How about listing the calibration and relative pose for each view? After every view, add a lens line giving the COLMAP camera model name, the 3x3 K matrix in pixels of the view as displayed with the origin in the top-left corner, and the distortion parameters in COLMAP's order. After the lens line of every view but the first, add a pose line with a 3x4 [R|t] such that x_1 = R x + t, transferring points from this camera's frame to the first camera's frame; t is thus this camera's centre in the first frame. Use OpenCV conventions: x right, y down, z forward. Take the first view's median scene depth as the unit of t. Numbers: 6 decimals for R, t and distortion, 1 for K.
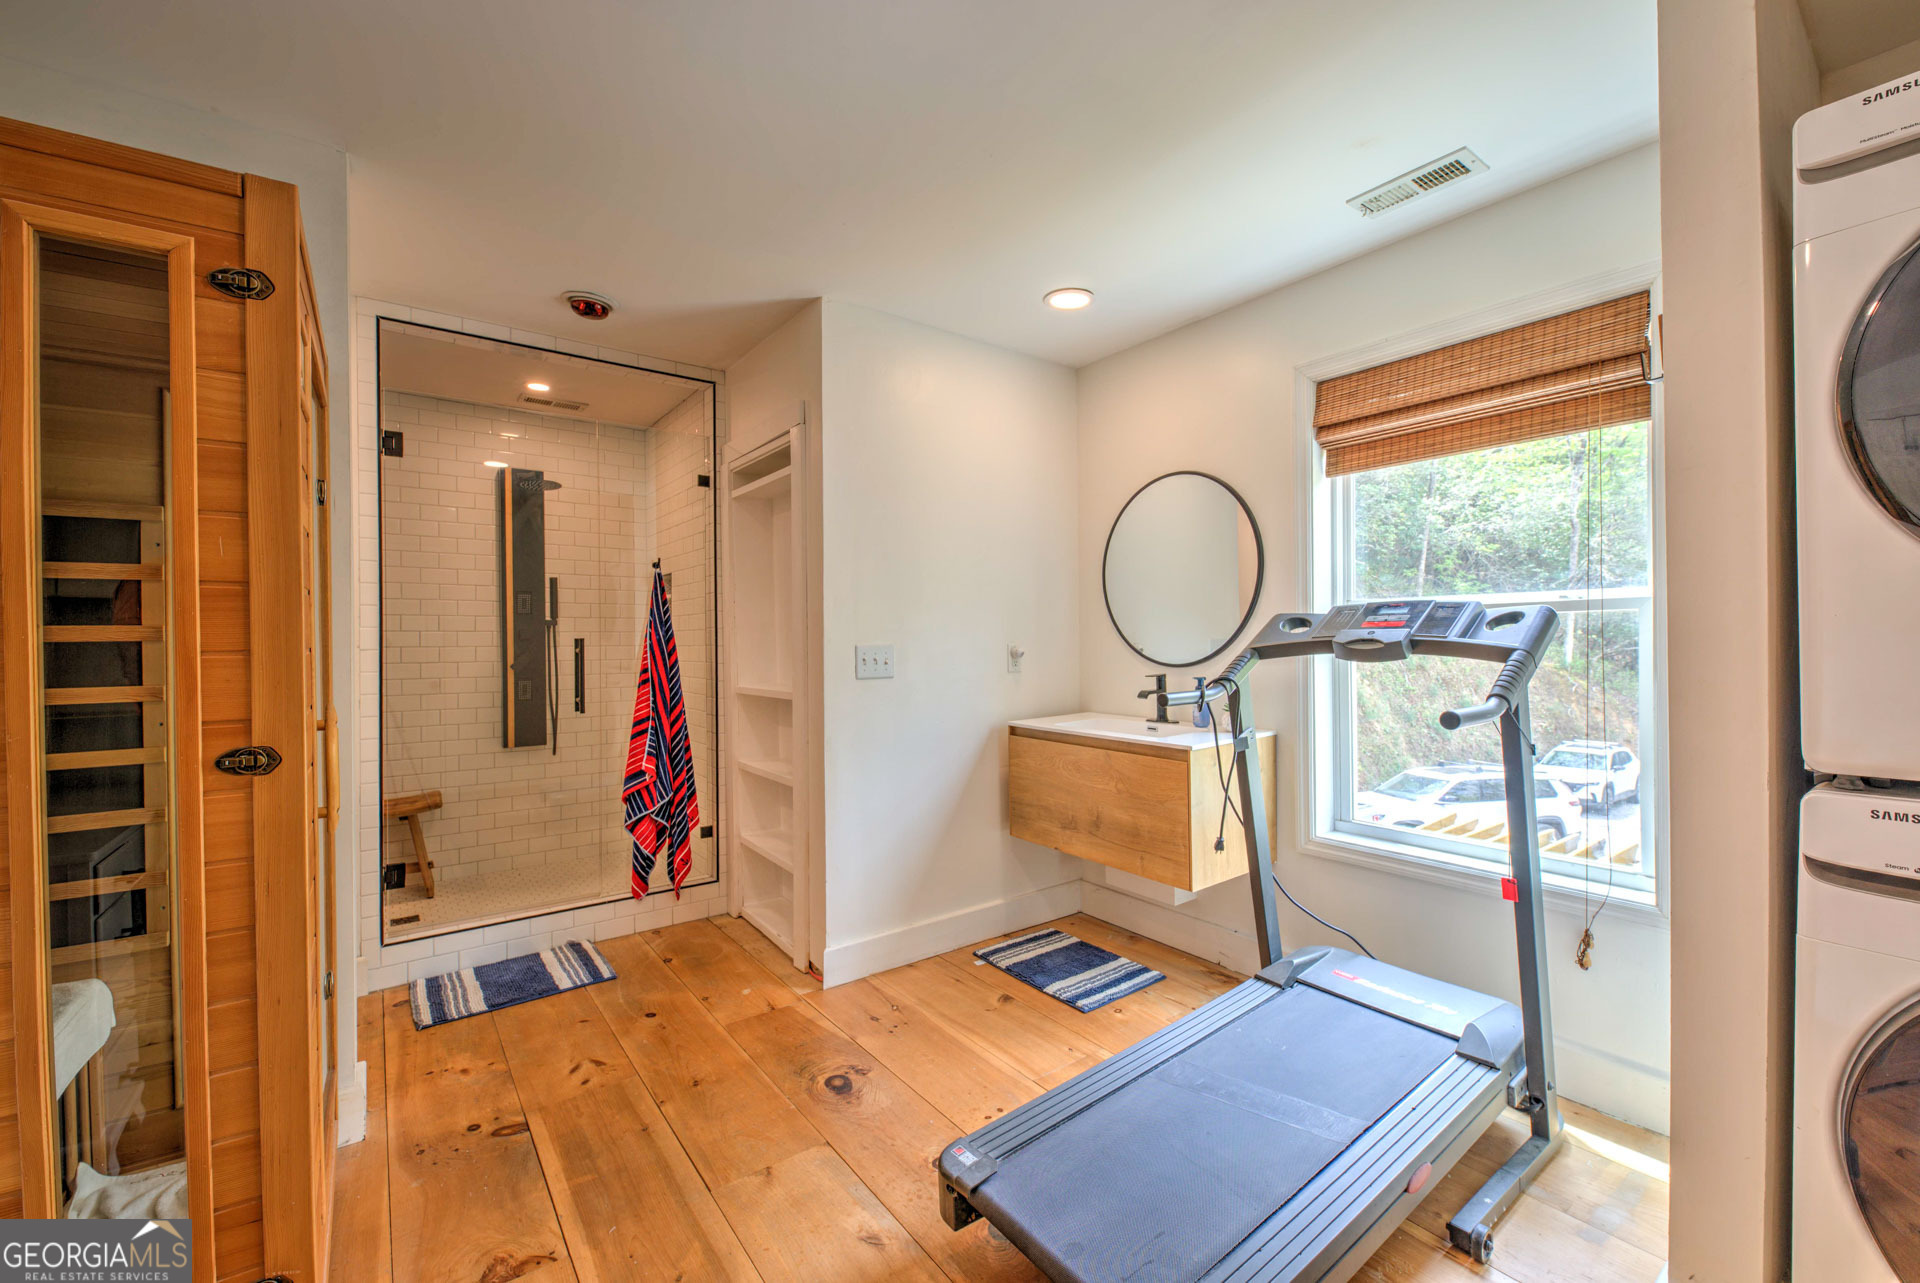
lens RADIAL K [[790.7, 0, 955.3], [0, 790.7, 646.7], [0, 0, 1]] dist [0.016207, -0.006978]
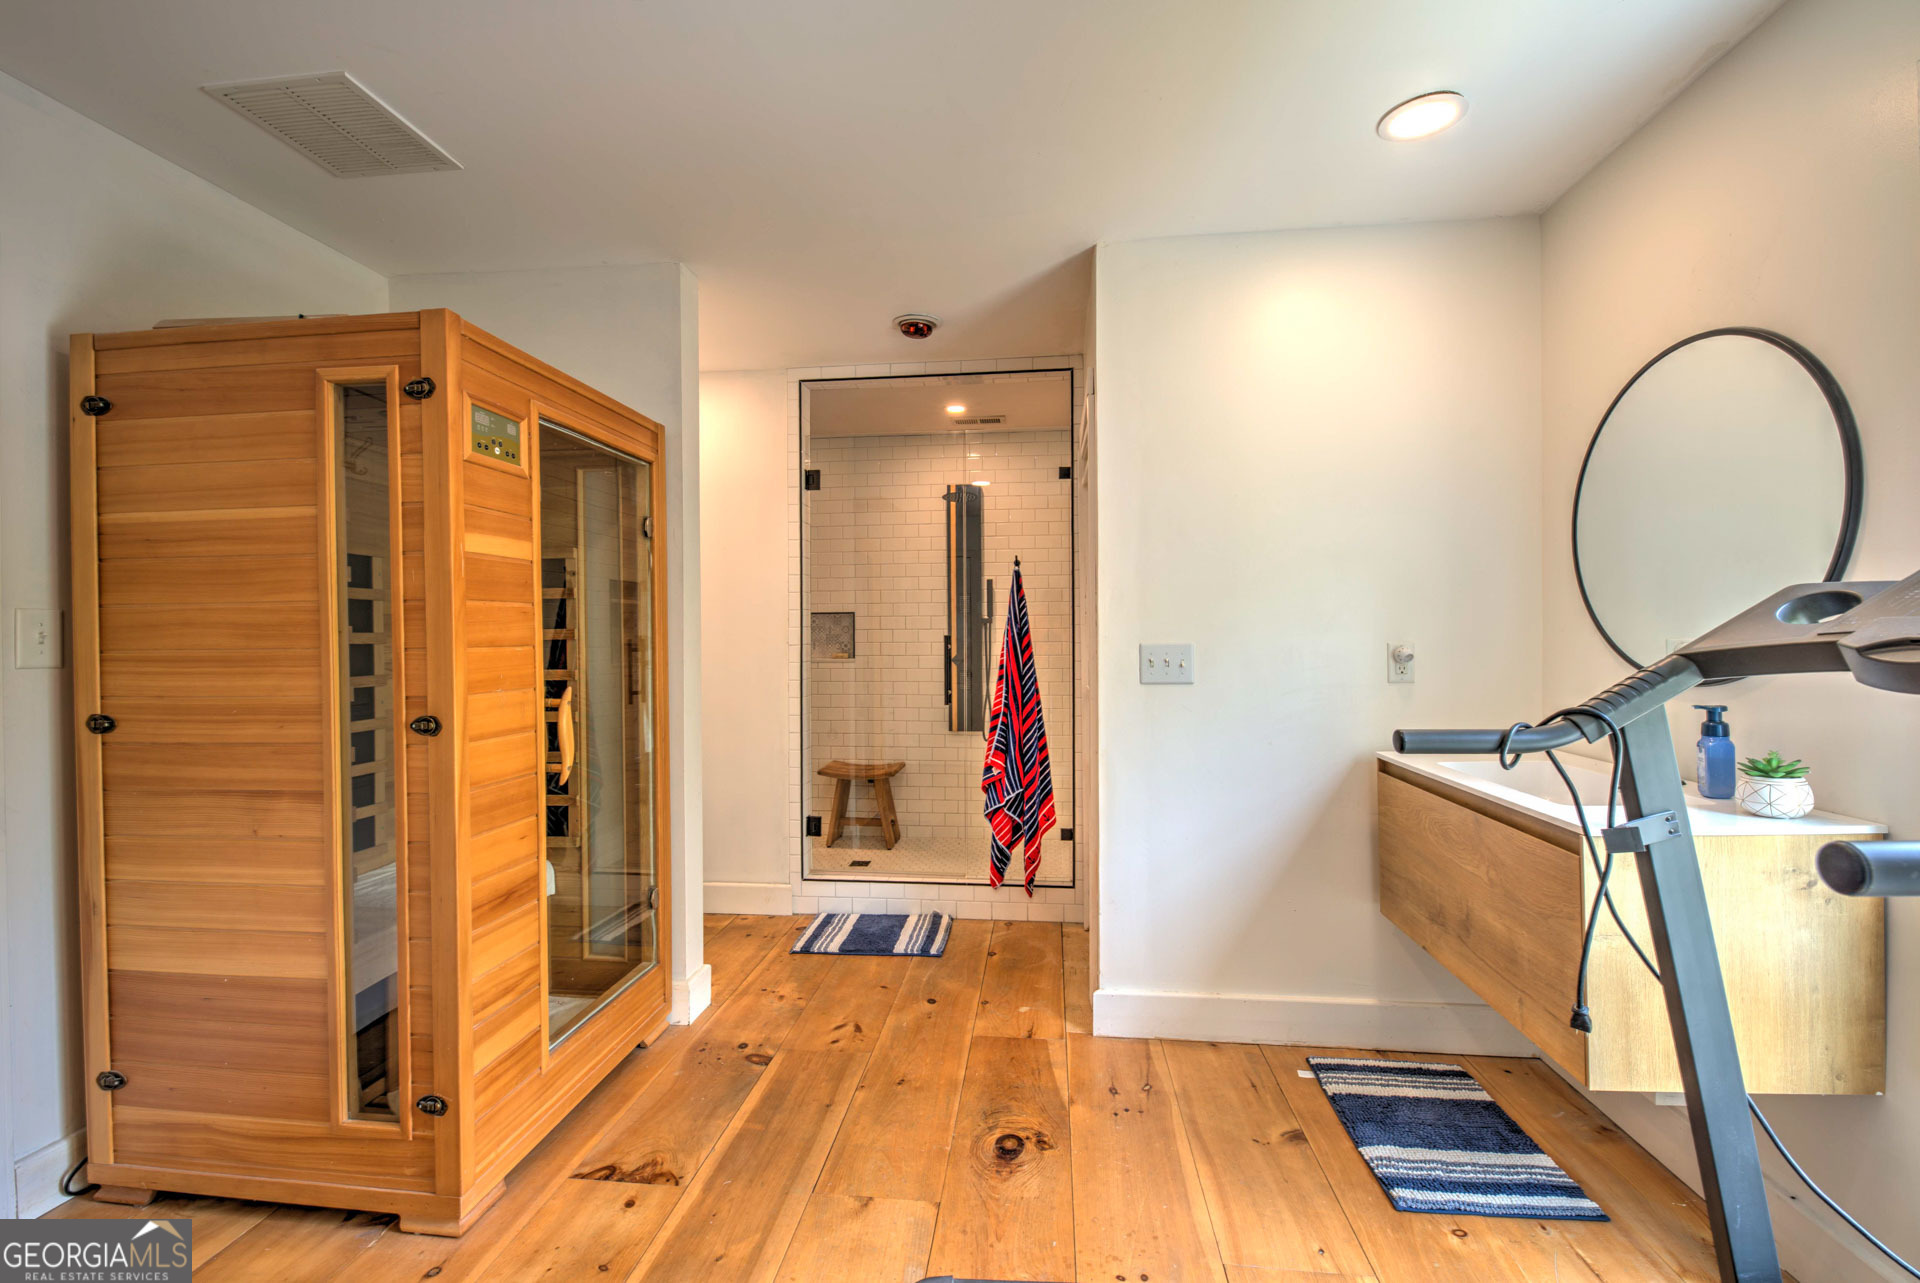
lens RADIAL K [[790.7, 0, 955.3], [0, 790.7, 646.7], [0, 0, 1]] dist [0.016207, -0.006978]
pose [[0.728191, 0.008330, -0.685323, 0.305820], [-0.003506, 0.999958, 0.008429, -0.004933], [0.685365, -0.003735, 0.728190, 0.244954]]
